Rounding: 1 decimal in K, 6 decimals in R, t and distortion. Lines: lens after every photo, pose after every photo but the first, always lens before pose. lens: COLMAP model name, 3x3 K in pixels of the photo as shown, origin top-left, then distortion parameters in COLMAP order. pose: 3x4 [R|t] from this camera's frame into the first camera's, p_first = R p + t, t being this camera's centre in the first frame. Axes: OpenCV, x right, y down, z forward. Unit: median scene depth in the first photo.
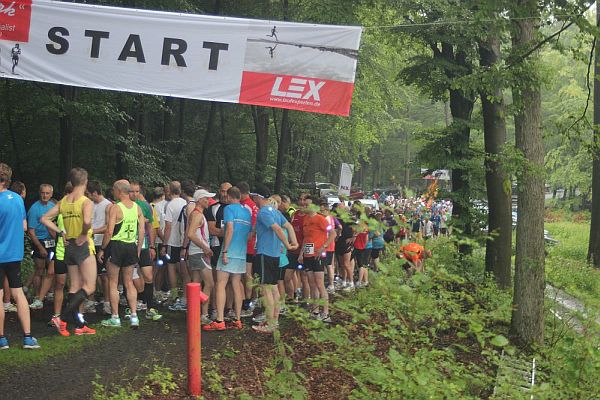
lens RADIAL K [[1118.1, 0, 300.0], [0, 1118.1, 200.0], [0, 0, 1]] dist [-0.089985, -0.192116]
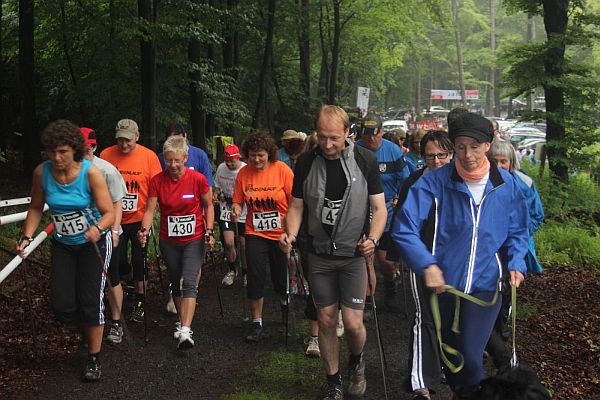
lens RADIAL K [[987.3, 0, 300.0], [0, 987.3, 200.0], [0, 0, 1]] dist [-0.140019, 0.085886]
pose [[0.999388, -0.034965, -0.000761, -0.180298], [0.034916, 0.996264, 0.078992, -0.014818], [-0.002004, -0.078970, 0.996875, 0.427740]]
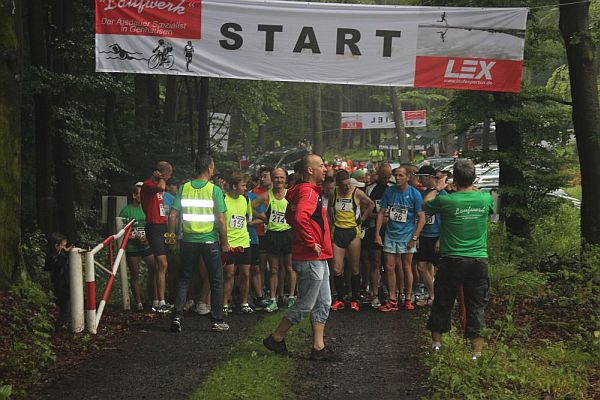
lens RADIAL K [[2114.7, 0, 300.0], [0, 2114.7, 200.0], [0, 0, 1]] dist [0.346127, -0.916284]
pose [[0.990626, -0.072999, 0.115457, -0.398590], [0.071526, 0.997296, 0.016862, -0.021284], [-0.116376, -0.008446, 0.993169, -0.973190]]
